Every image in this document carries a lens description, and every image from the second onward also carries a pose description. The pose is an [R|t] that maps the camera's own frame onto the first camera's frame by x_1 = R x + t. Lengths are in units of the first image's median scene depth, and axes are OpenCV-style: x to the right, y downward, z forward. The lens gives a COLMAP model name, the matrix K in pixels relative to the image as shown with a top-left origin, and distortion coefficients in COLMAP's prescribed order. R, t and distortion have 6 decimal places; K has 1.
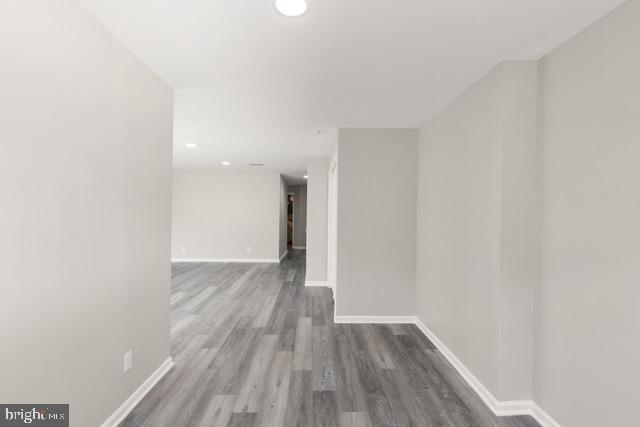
lens RADIAL K [[297.7, 0, 320.0], [0, 297.7, 213.3], [0, 0, 1]] dist [0.005348, 0.000176]
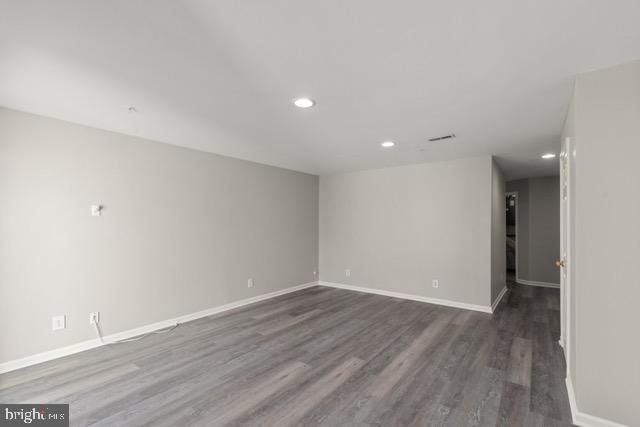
lens RADIAL K [[297.7, 0, 320.0], [0, 297.7, 217.5], [0, 0, 1]] dist [0.005348, 0.000176]
pose [[0.791242, -0.017076, -0.611265, -0.054251], [0.003532, 0.999721, -0.023356, -0.004343], [0.611493, 0.016321, 0.791081, 0.413033]]
